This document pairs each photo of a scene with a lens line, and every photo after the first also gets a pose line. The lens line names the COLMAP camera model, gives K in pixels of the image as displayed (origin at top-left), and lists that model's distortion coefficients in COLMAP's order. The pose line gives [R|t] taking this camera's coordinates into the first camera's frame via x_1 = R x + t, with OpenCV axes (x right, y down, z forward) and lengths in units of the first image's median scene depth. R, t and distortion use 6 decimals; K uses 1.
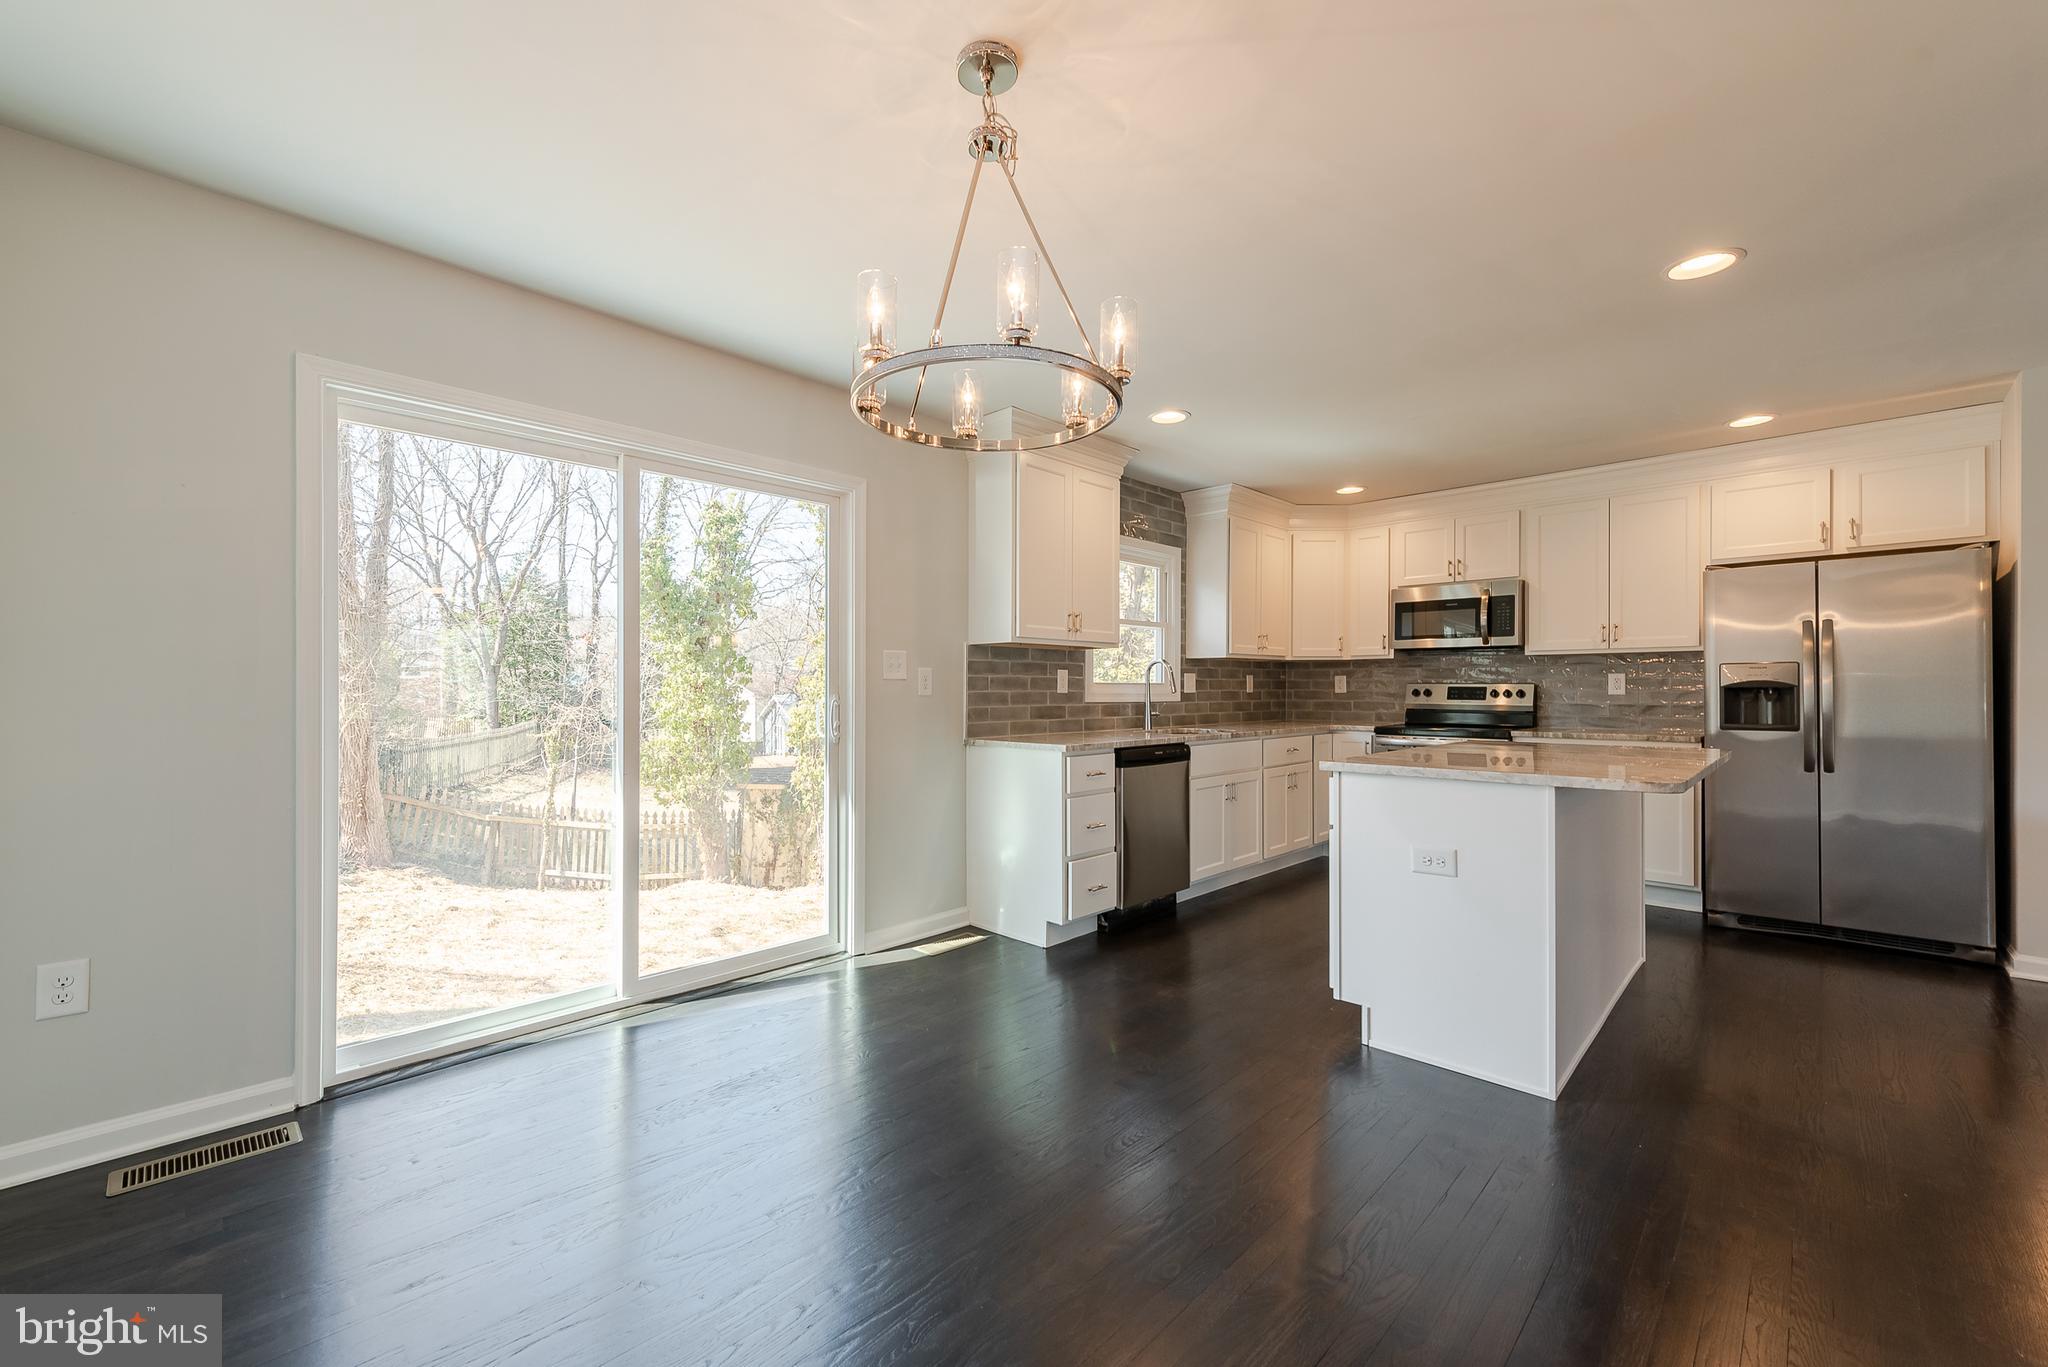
lens RADIAL K [[820.6, 0, 985.6], [0, 820.6, 688.0], [0, 0, 1]] dist [0.006465, -0.004861]
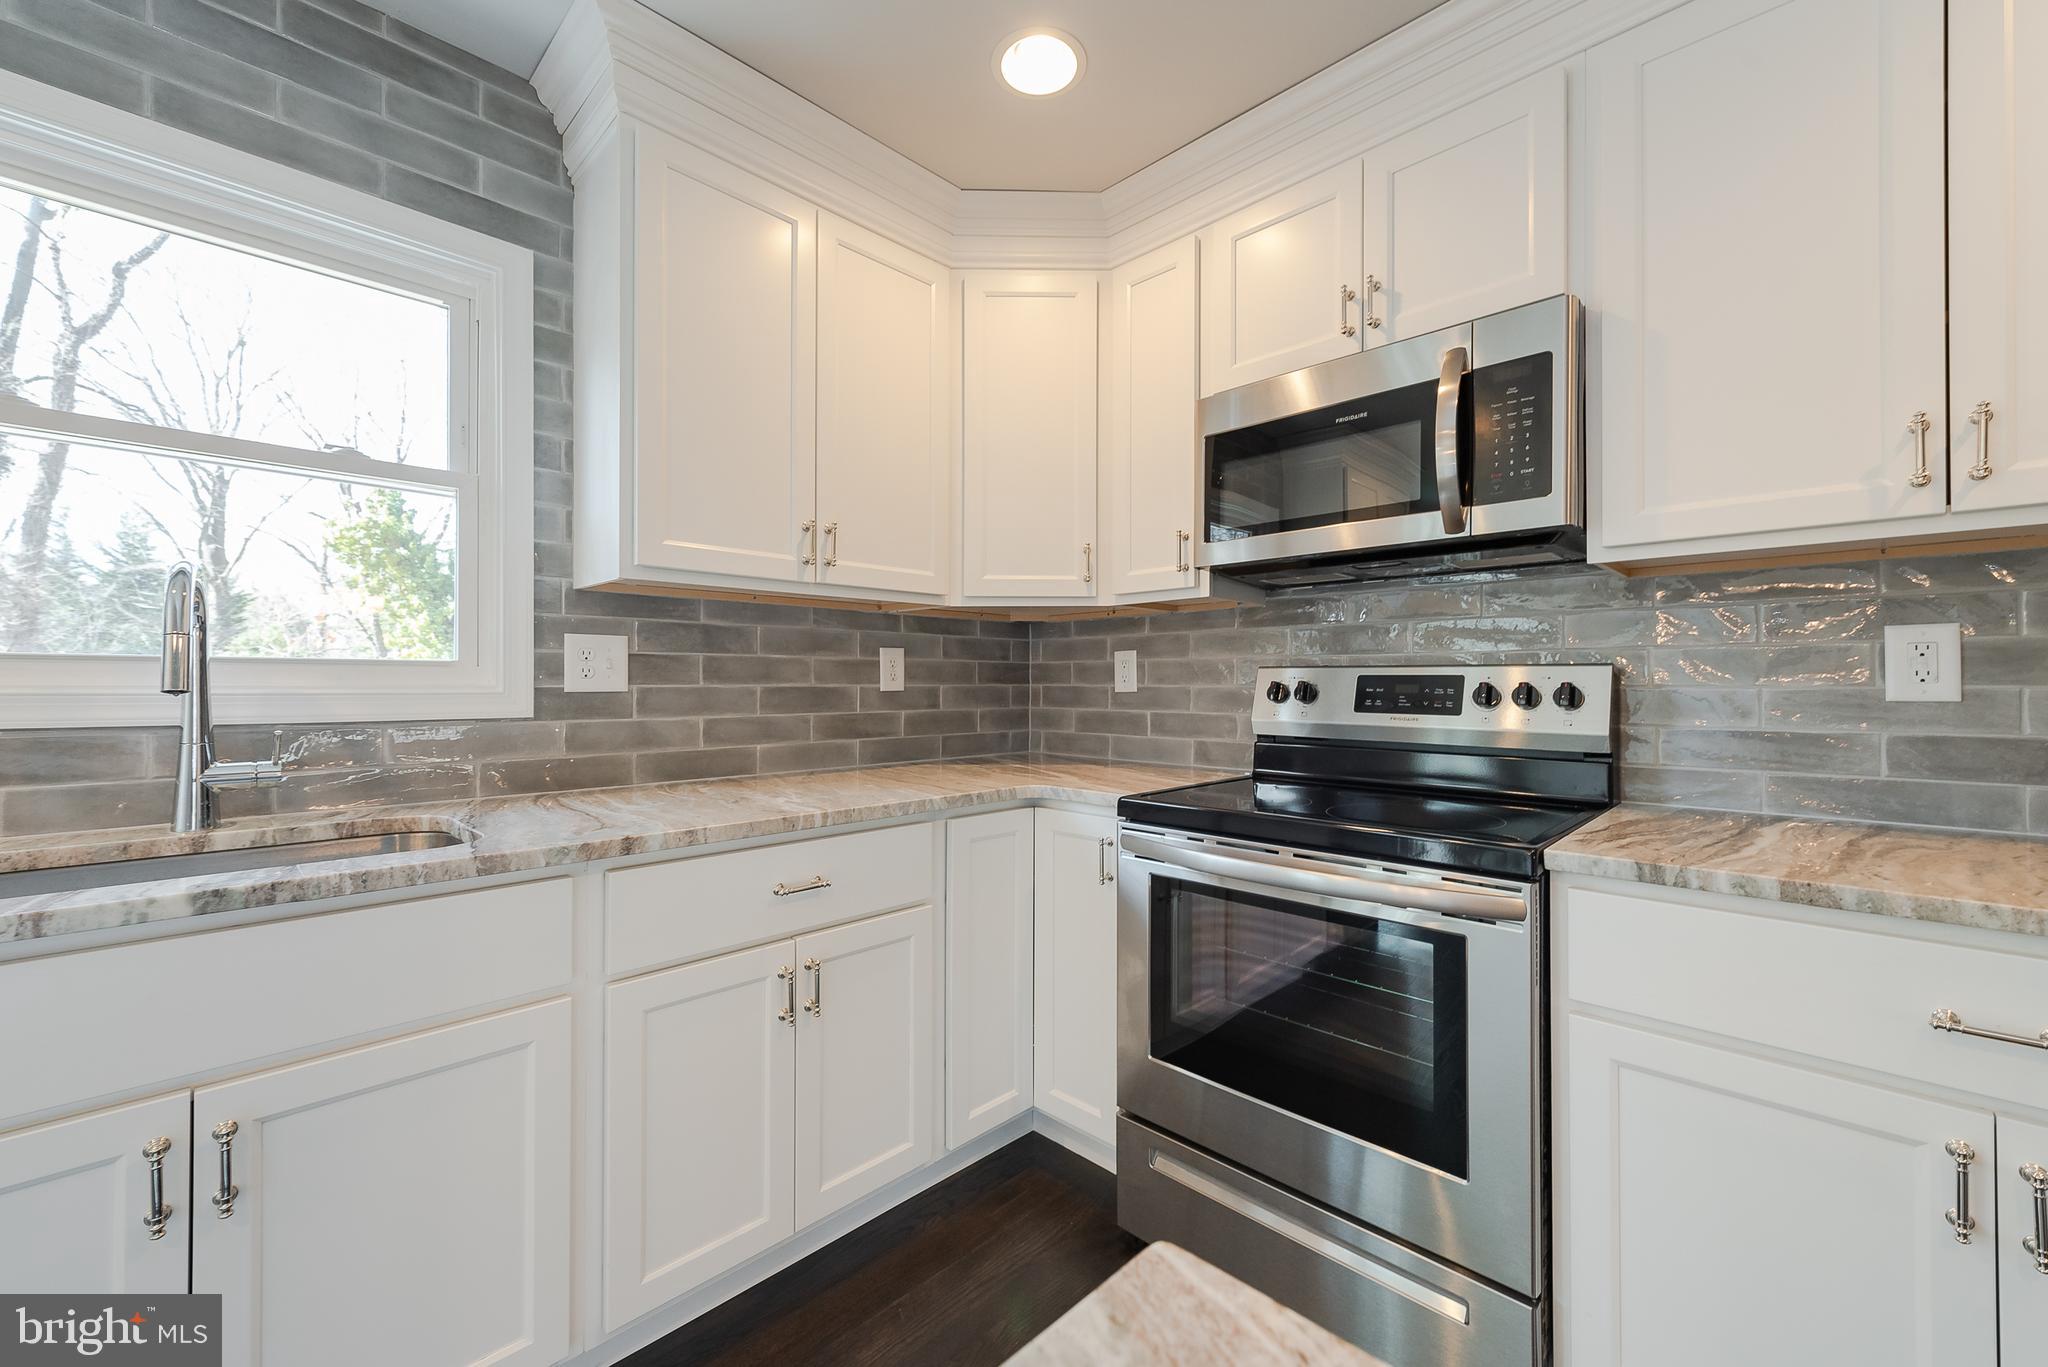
lens RADIAL K [[802.4, 0, 1024.9], [0, 802.4, 678.0], [0, 0, 1]] dist [0.005920, -0.000093]
pose [[0.999970, 0.001291, 0.007603, 0.462768], [-0.001222, 0.999958, -0.009058, 0.003084], [-0.007614, 0.009049, 0.999930, 0.728594]]
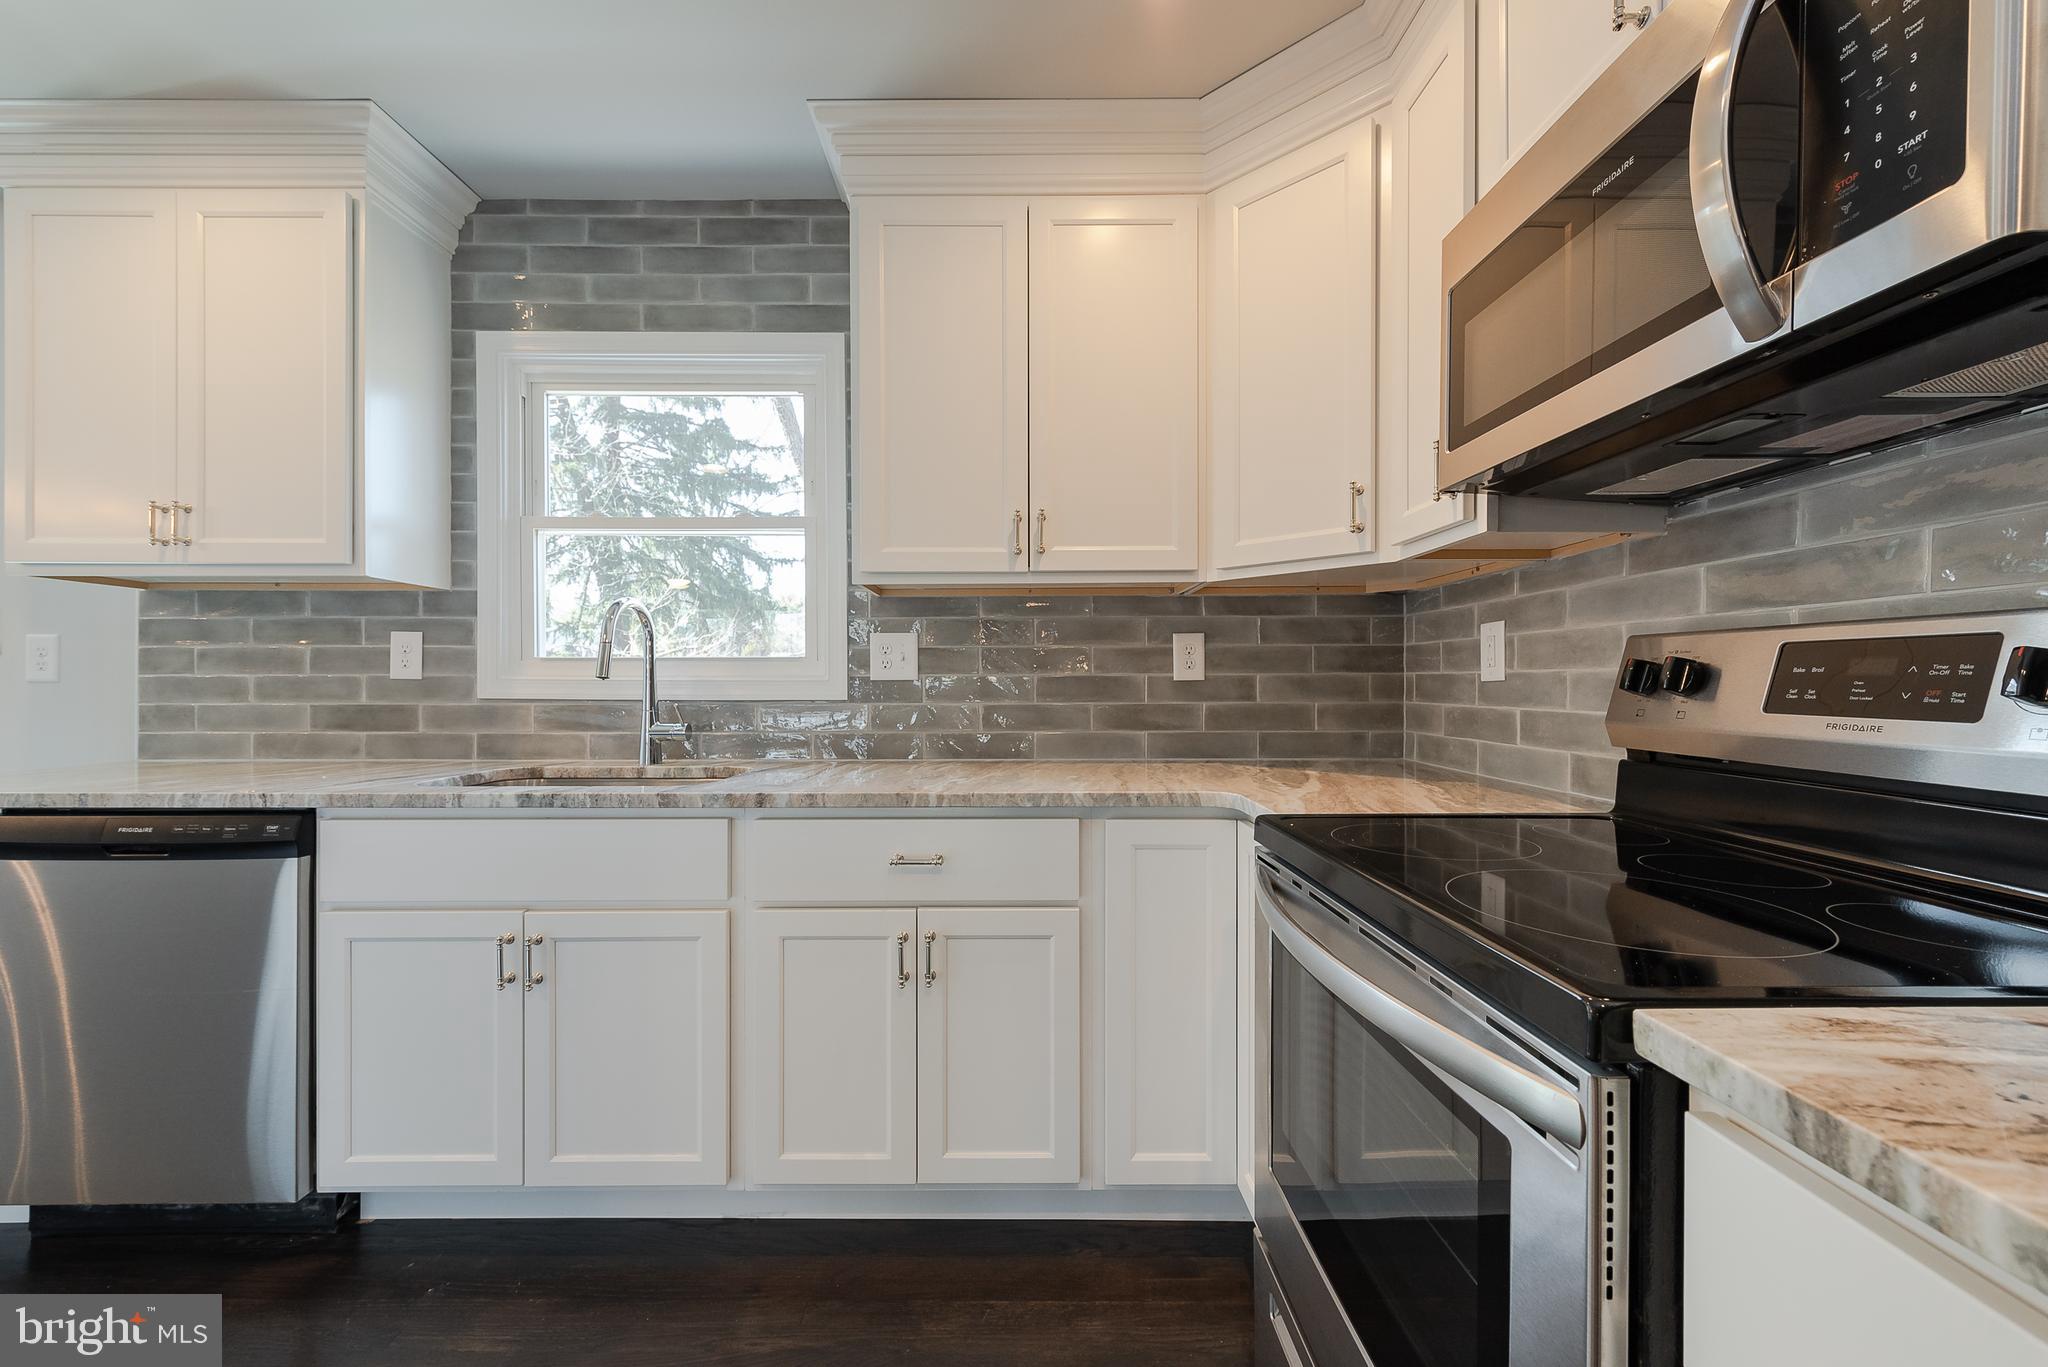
lens RADIAL K [[808.4, 0, 1015.4], [0, 808.4, 682.7], [0, 0, 1]] dist [0.004753, 0.000016]
pose [[0.707923, -0.001039, -0.706289, 0.630824], [0.000538, 0.999999, -0.000932, 0.008124], [0.706289, 0.000280, 0.707923, 0.827976]]
